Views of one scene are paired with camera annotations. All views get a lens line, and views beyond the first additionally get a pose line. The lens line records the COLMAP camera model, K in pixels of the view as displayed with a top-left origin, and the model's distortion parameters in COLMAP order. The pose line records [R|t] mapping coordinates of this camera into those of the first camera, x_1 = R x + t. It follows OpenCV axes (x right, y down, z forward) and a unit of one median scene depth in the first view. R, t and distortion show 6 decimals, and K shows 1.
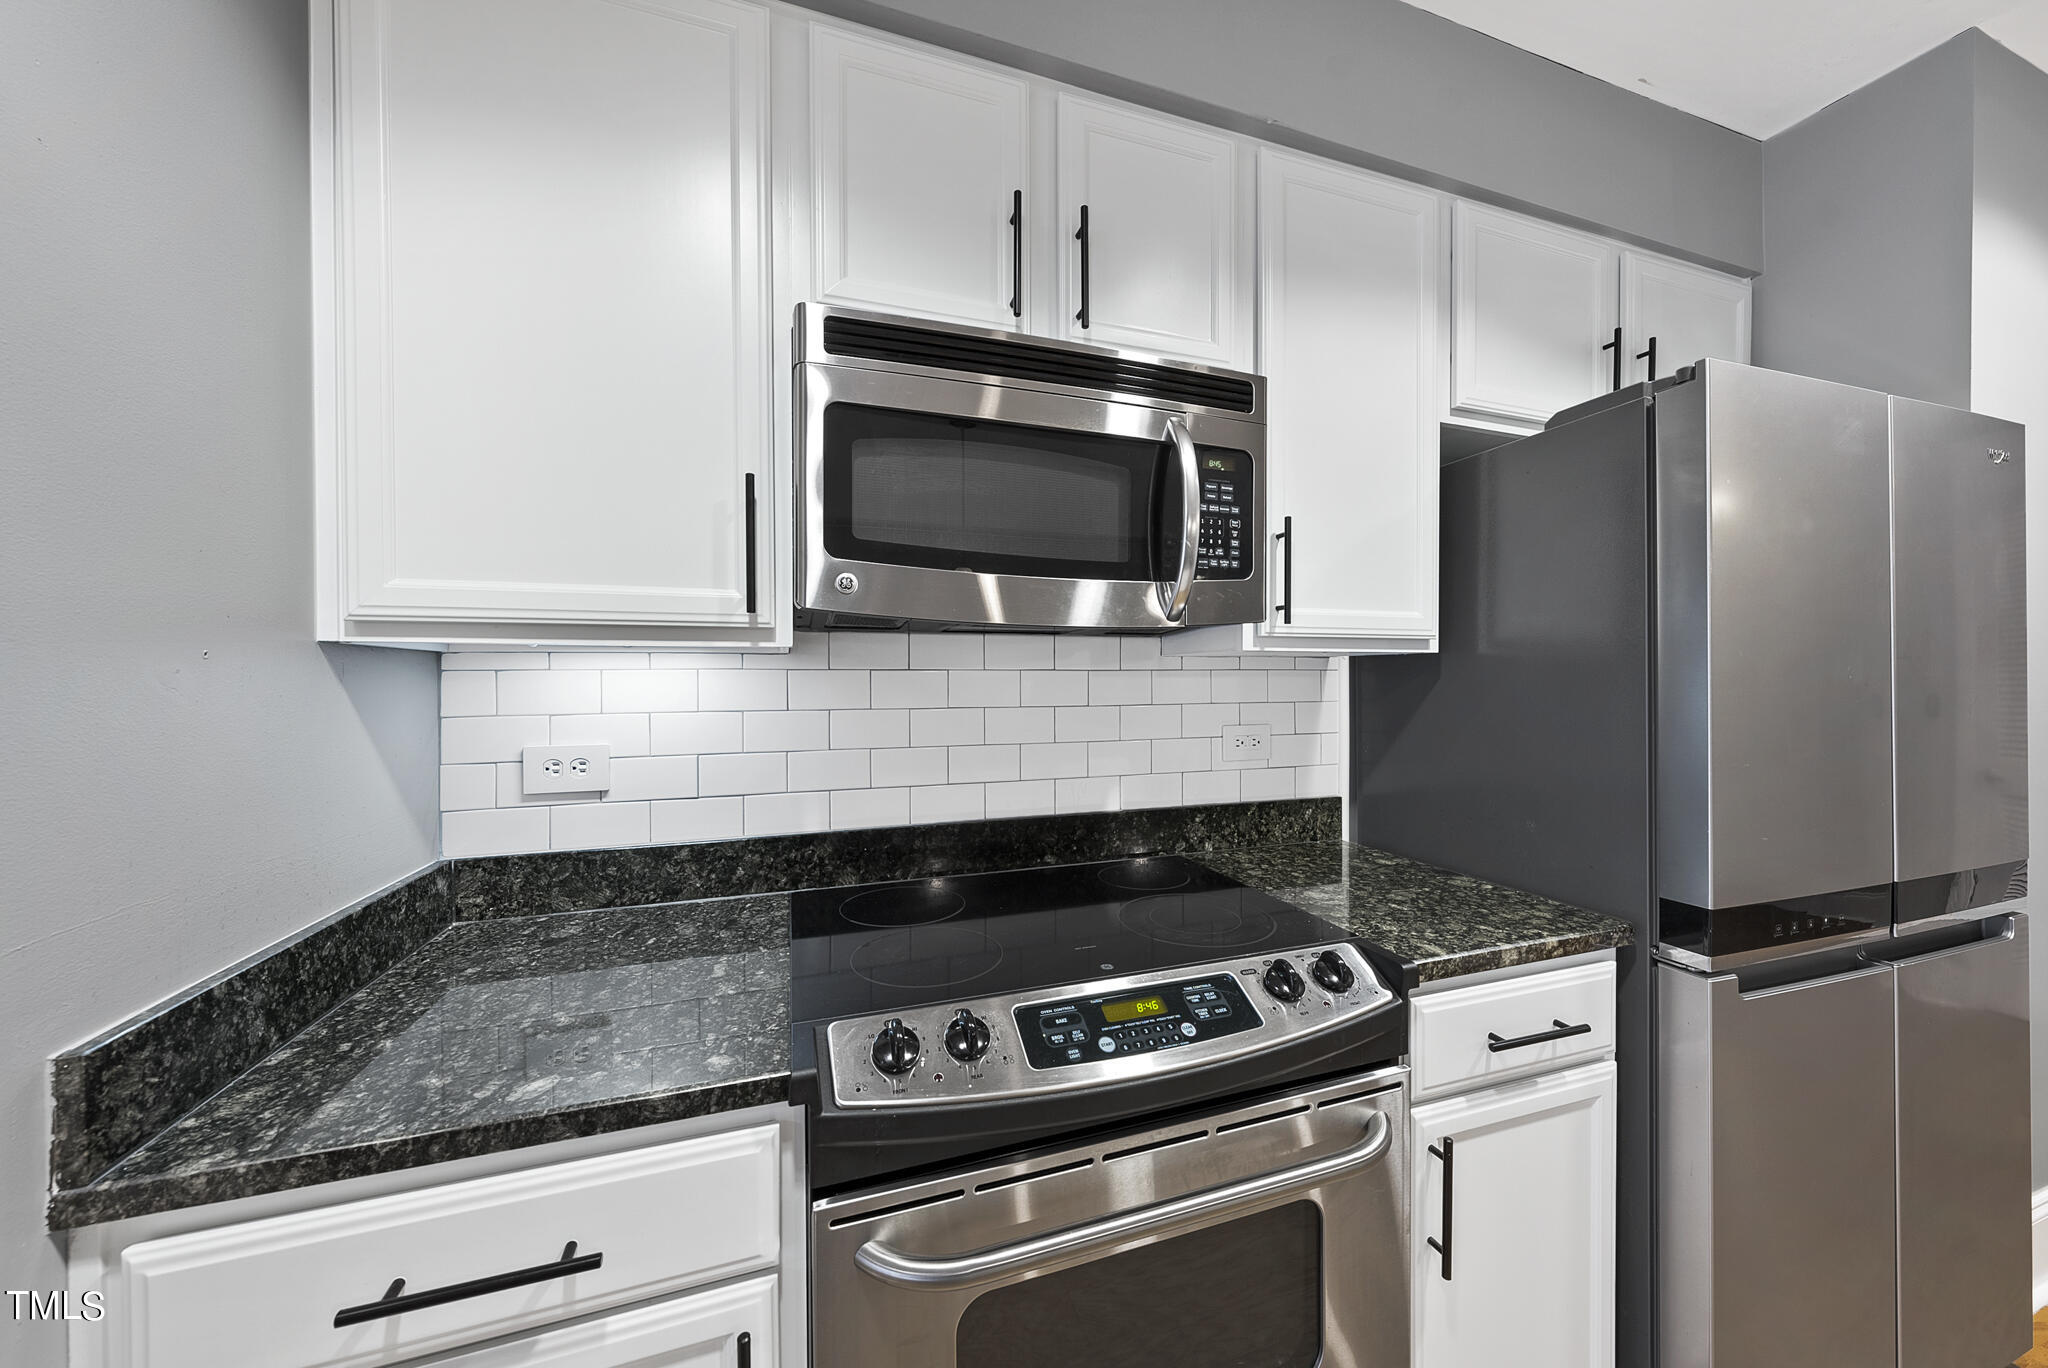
lens RADIAL K [[704.0, 0, 1022.3], [0, 704.0, 681.6], [0, 0, 1]] dist [-0.009280, 0.000119]
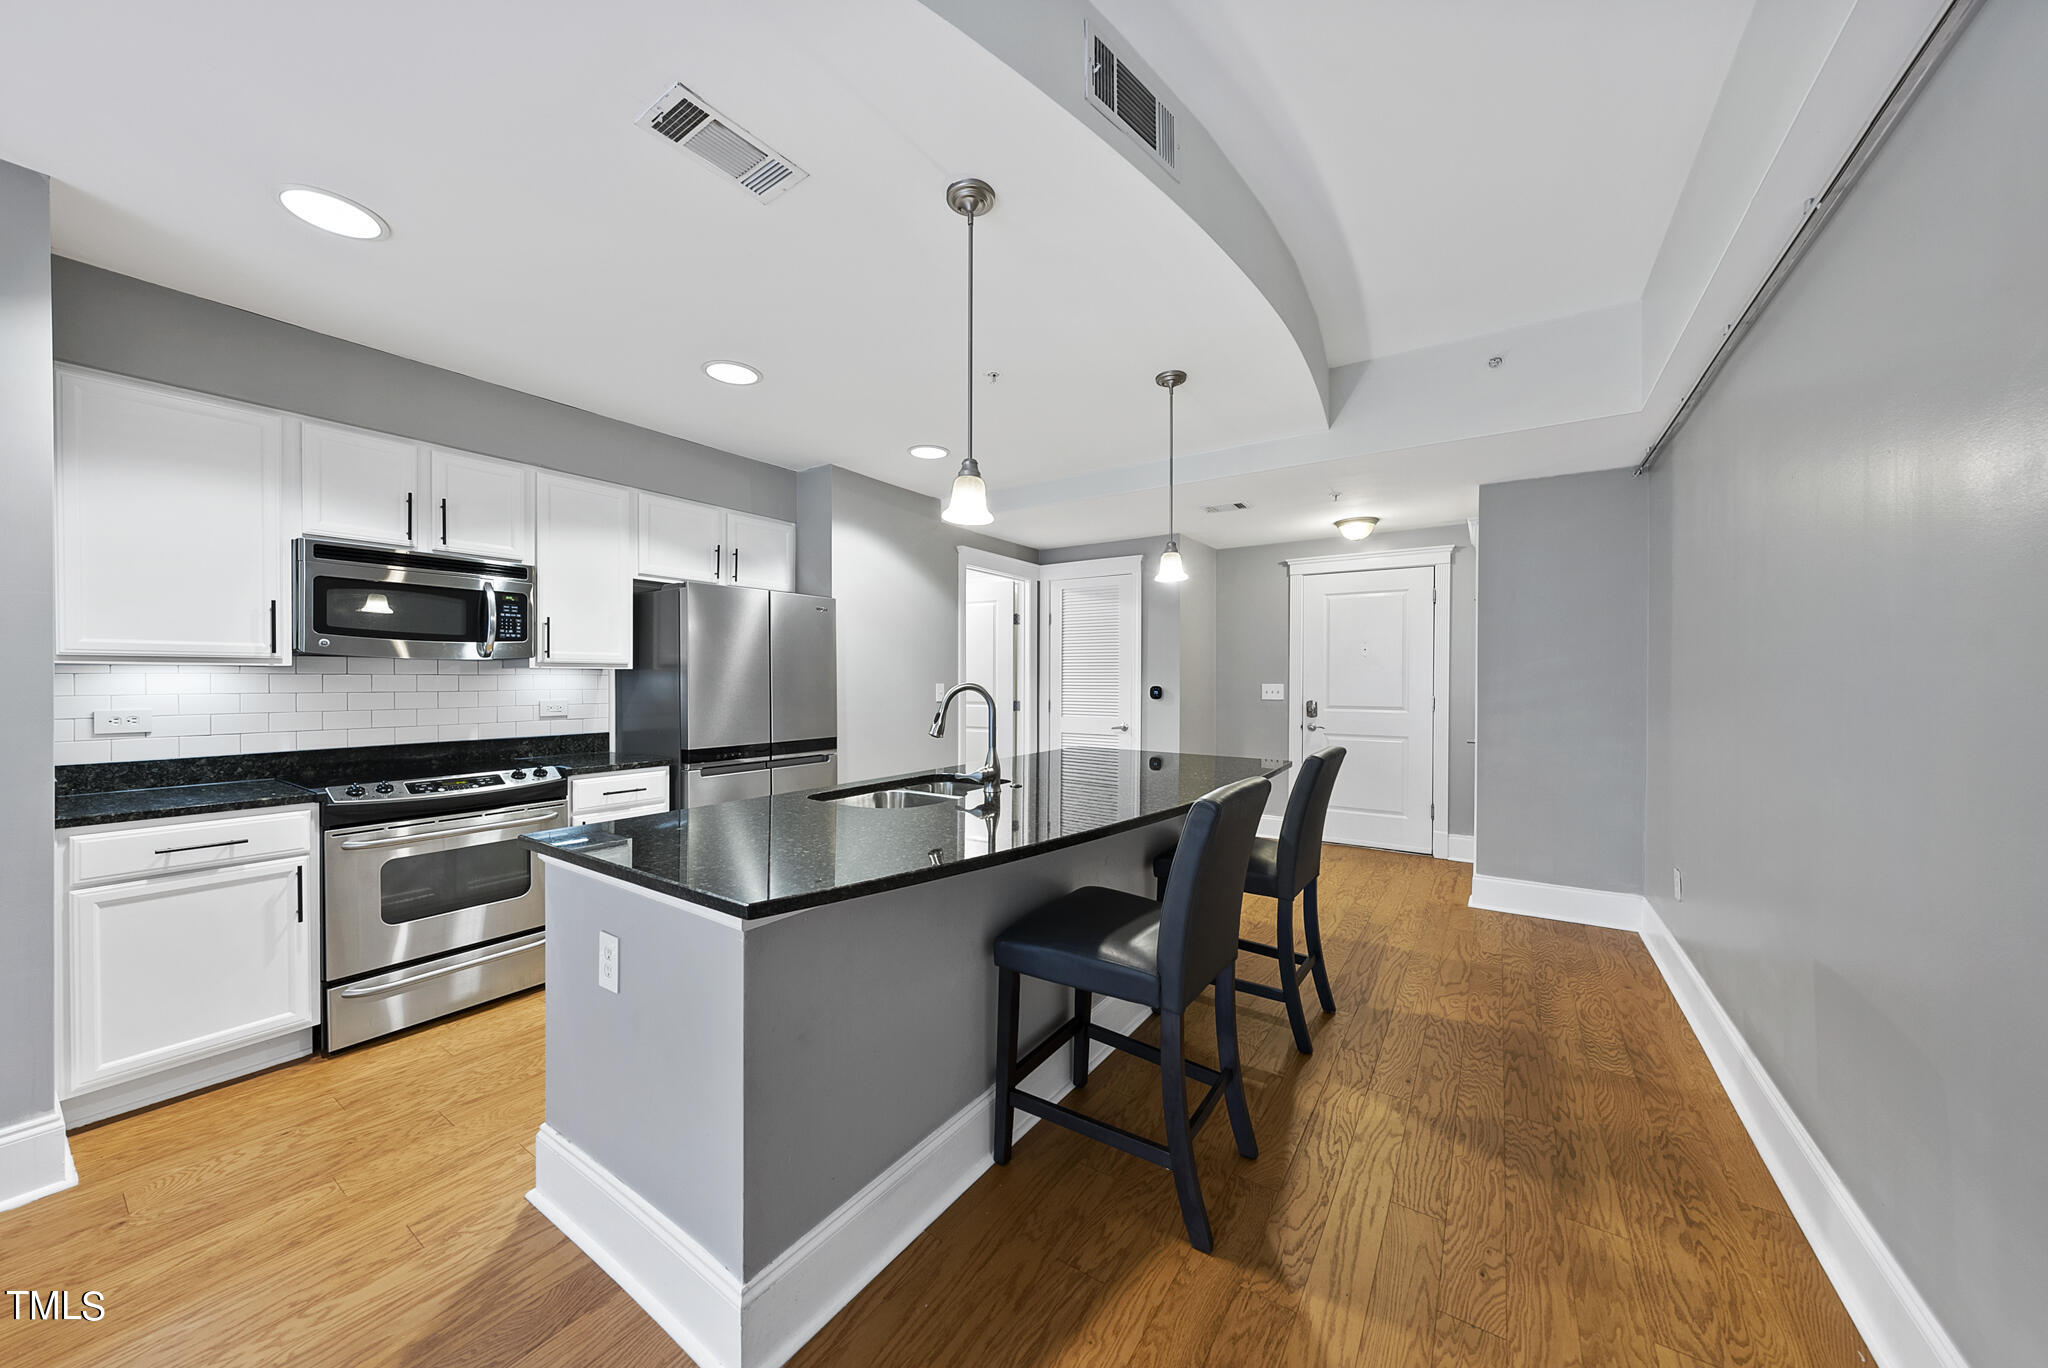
lens RADIAL K [[704.0, 0, 1029.8], [0, 704.0, 685.0], [0, 0, 1]] dist [-0.009280, 0.000119]
pose [[0.783404, -0.000140, 0.621513, 0.169595], [-0.002312, 0.999992, 0.003140, 0.005987], [-0.621509, -0.003897, 0.783398, -2.273119]]
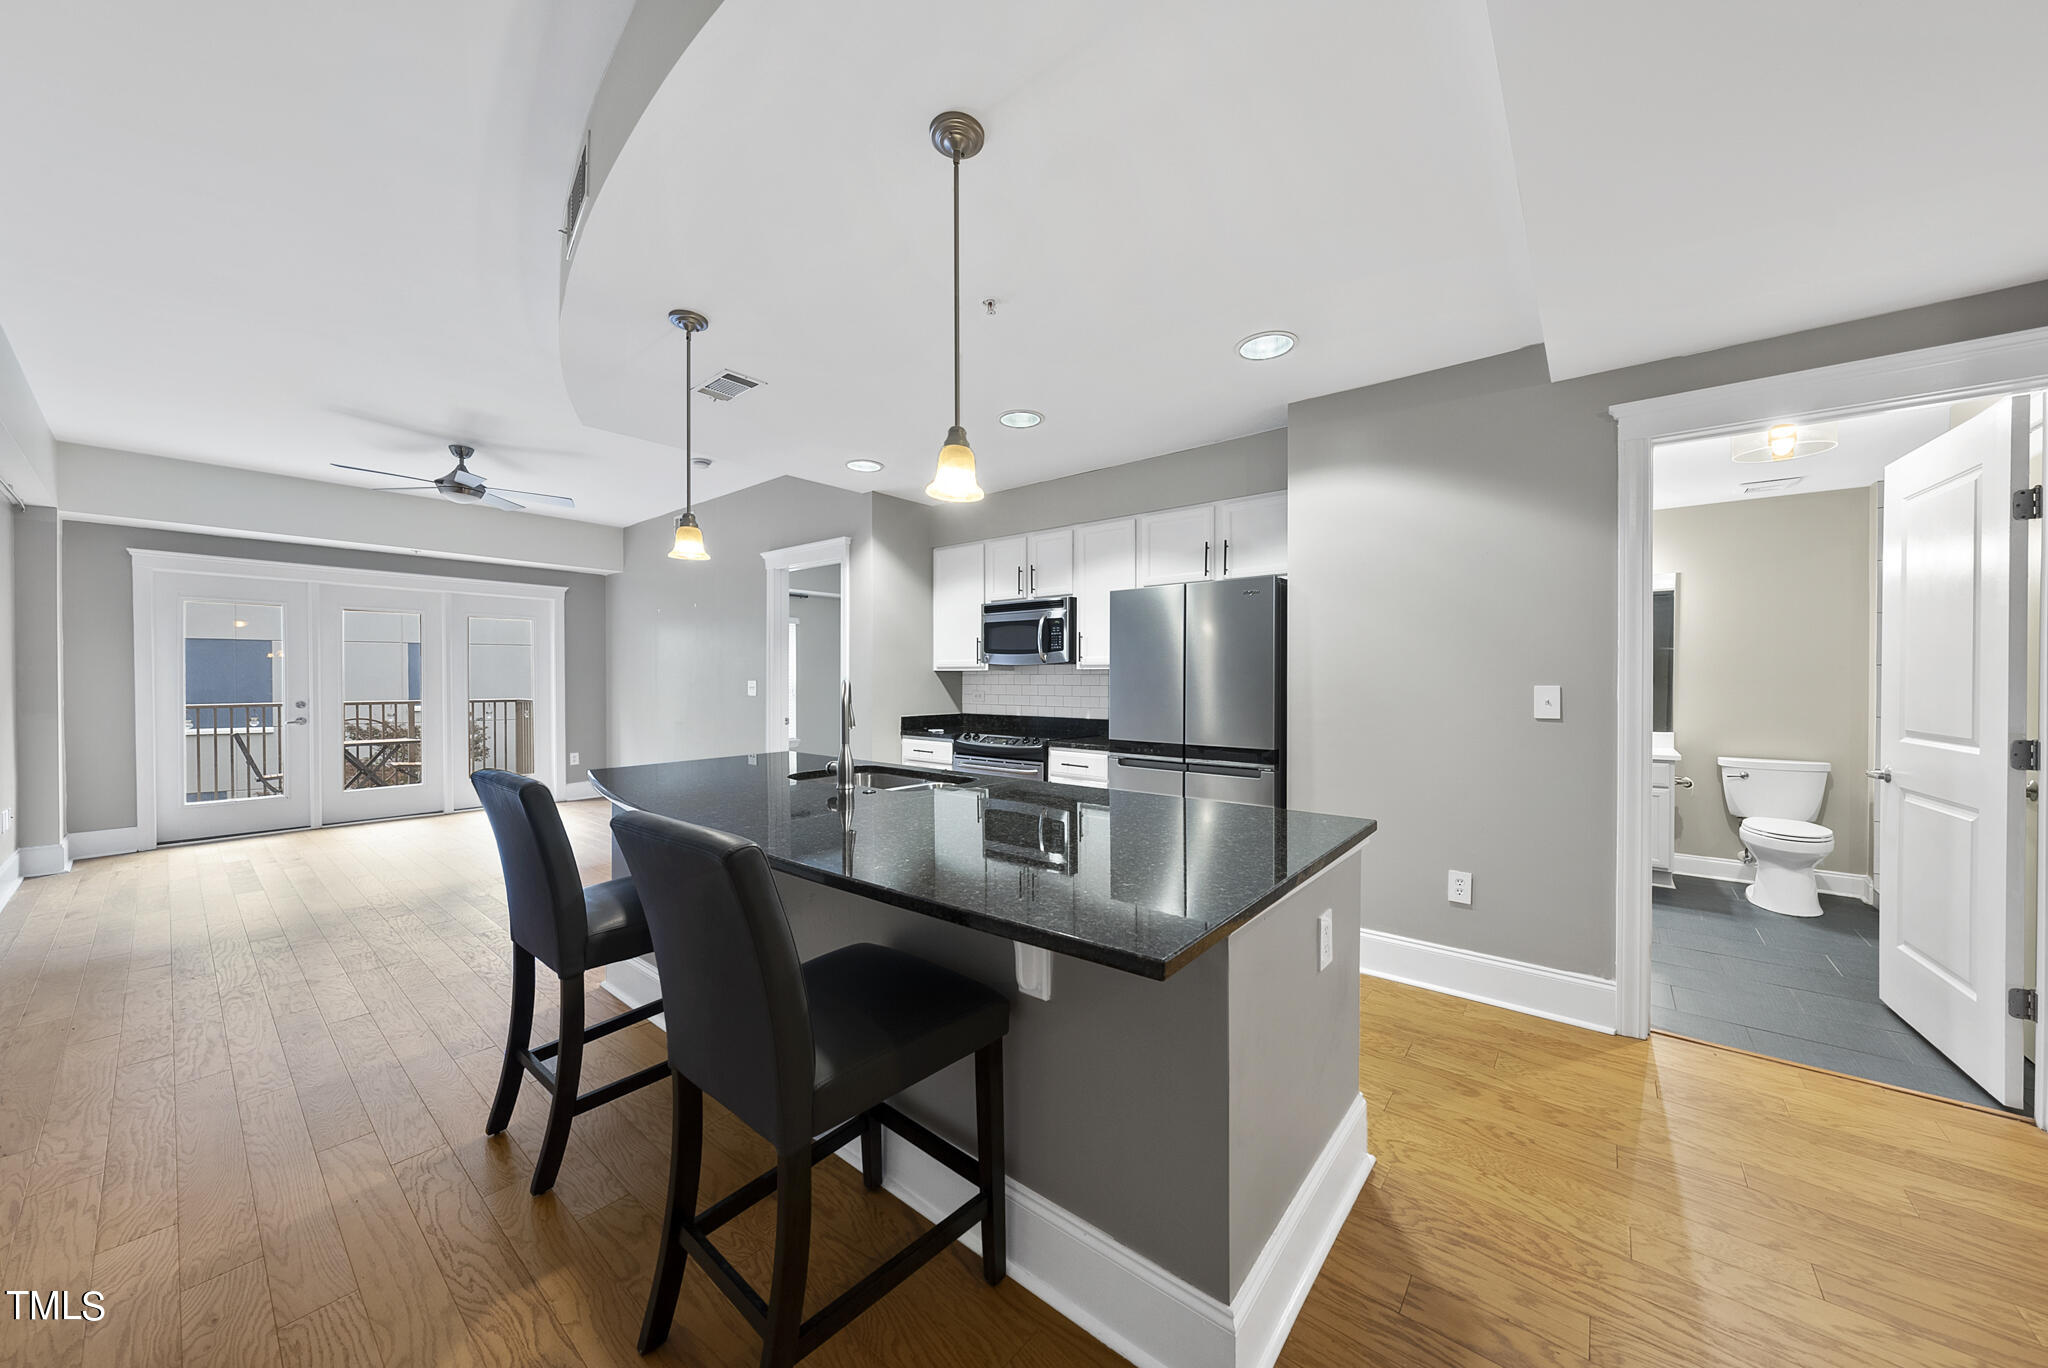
lens RADIAL K [[704.0, 0, 1022.3], [0, 704.0, 676.8], [0, 0, 1]] dist [-0.009280, 0.000119]
pose [[0.543297, 0.000001, -0.839541, 3.376392], [-0.003725, 0.999990, -0.002410, 0.003952], [0.839533, 0.004437, 0.543291, -1.274662]]
